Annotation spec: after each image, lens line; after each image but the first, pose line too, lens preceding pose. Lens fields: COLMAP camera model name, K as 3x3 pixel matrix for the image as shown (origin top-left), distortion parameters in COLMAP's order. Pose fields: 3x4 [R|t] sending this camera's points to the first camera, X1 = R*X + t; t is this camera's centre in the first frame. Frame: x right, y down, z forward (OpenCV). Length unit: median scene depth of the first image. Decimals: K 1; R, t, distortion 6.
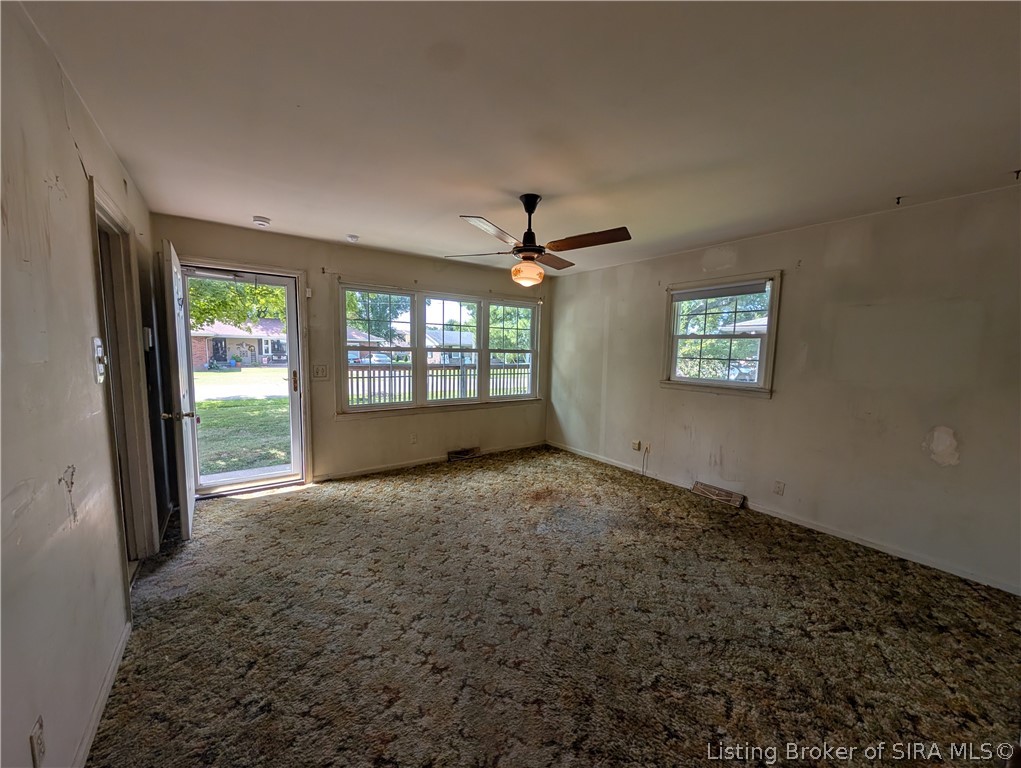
lens RADIAL K [[388.8, 0, 511.3], [0, 388.8, 387.6], [0, 0, 1]] dist [-0.002263, 0.000492]
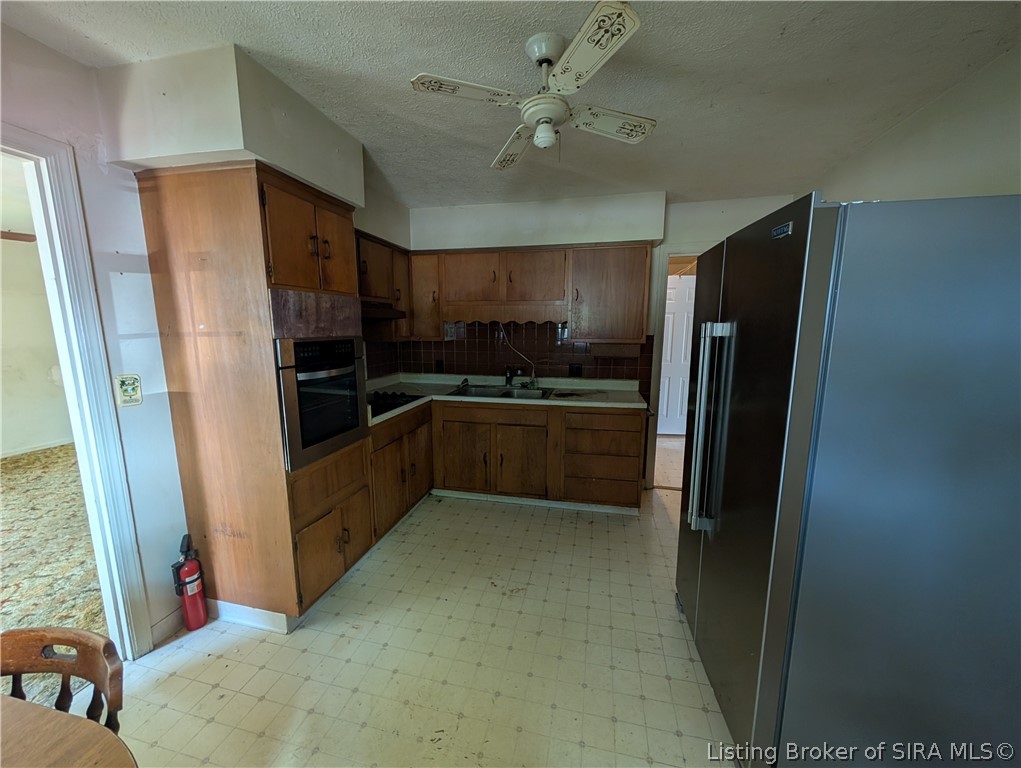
lens RADIAL K [[388.8, 0, 514.9], [0, 388.8, 387.6], [0, 0, 1]] dist [-0.002263, 0.000492]
pose [[-0.664306, -0.146702, 0.732923, -1.326770], [0.054606, 0.968405, 0.243330, -0.098728], [-0.745464, 0.201667, -0.635306, 0.459750]]
